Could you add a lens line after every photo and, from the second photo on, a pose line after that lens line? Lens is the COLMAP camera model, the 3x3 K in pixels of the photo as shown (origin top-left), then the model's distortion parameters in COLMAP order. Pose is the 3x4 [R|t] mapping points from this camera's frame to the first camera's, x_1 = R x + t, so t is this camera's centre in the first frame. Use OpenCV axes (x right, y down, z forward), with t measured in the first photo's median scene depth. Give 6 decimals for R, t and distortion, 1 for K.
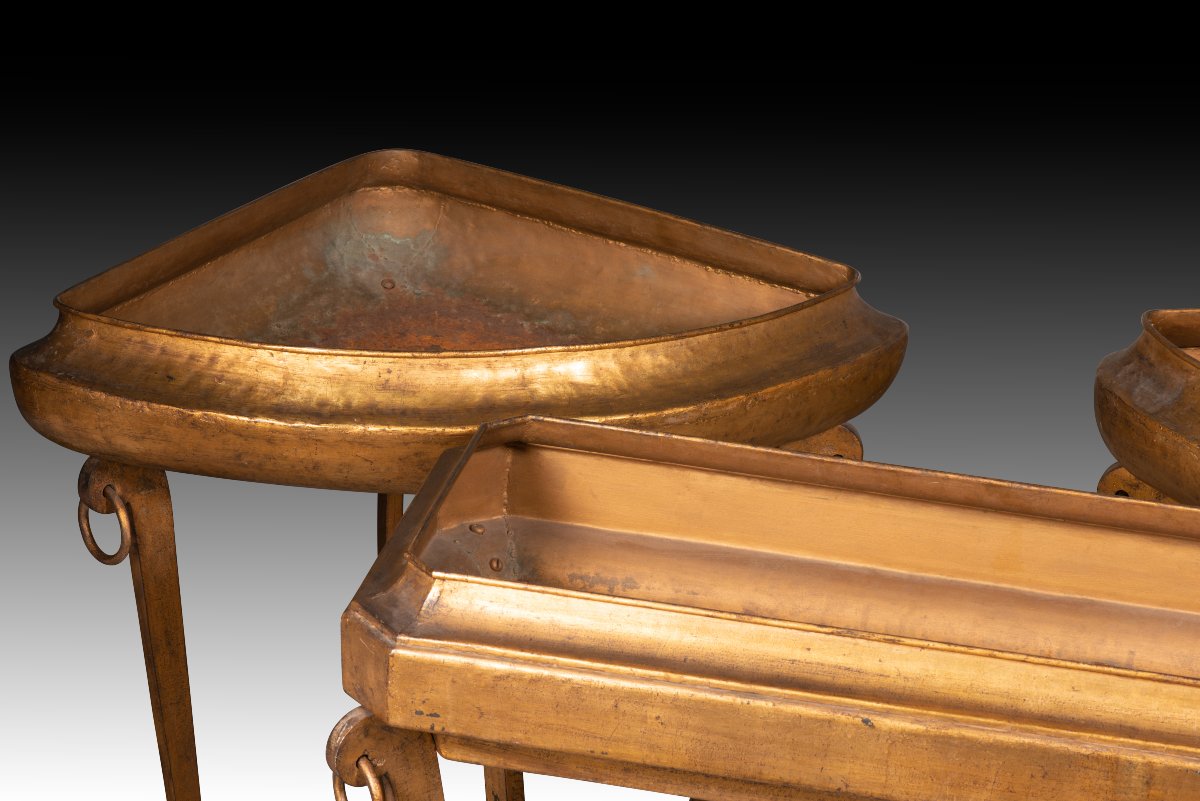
lens RADIAL K [[3785.1, 0, 600.0], [0, 3785.1, 400.5], [0, 0, 1]] dist [-0.229228, 2.115717]
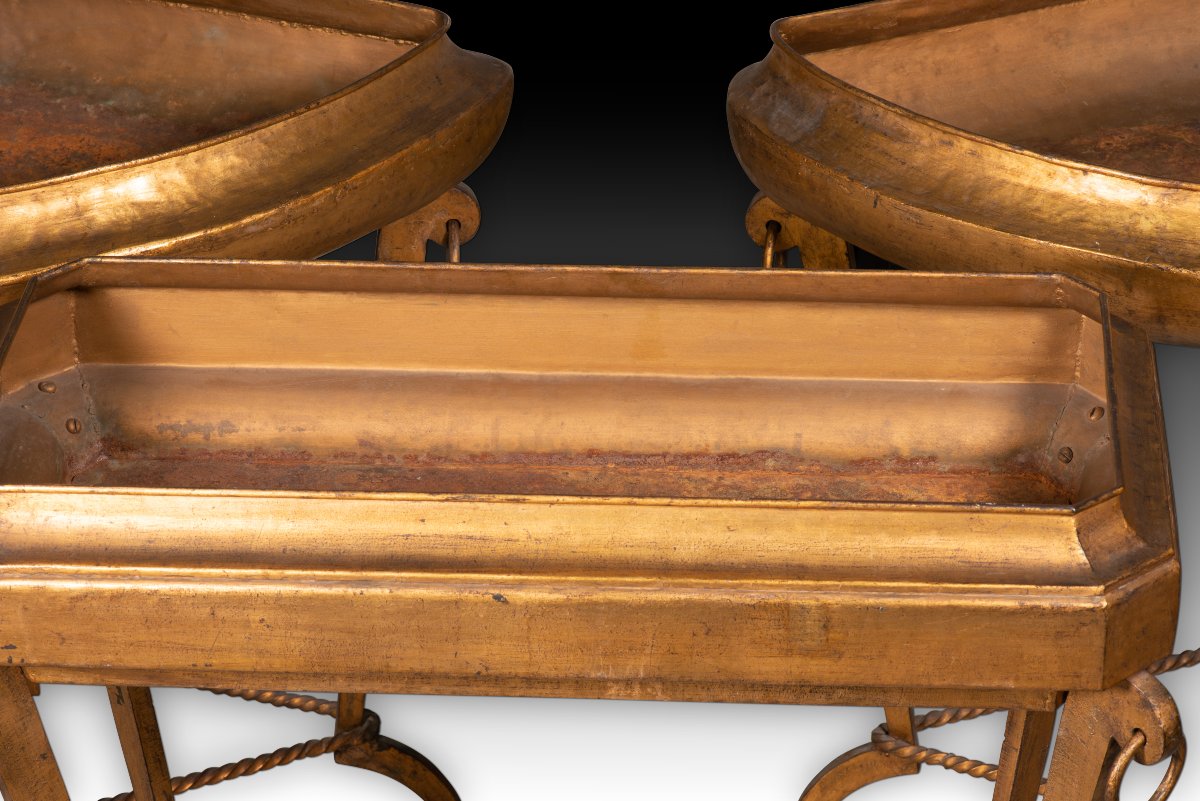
lens RADIAL K [[3785.1, 0, 600.0], [0, 3785.1, 400.5], [0, 0, 1]] dist [-0.229228, 2.115717]
pose [[0.989038, -0.134476, 0.060989, 0.041854], [0.125239, 0.982765, 0.135968, -0.067875], [-0.078222, -0.126839, 0.988834, 0.125345]]
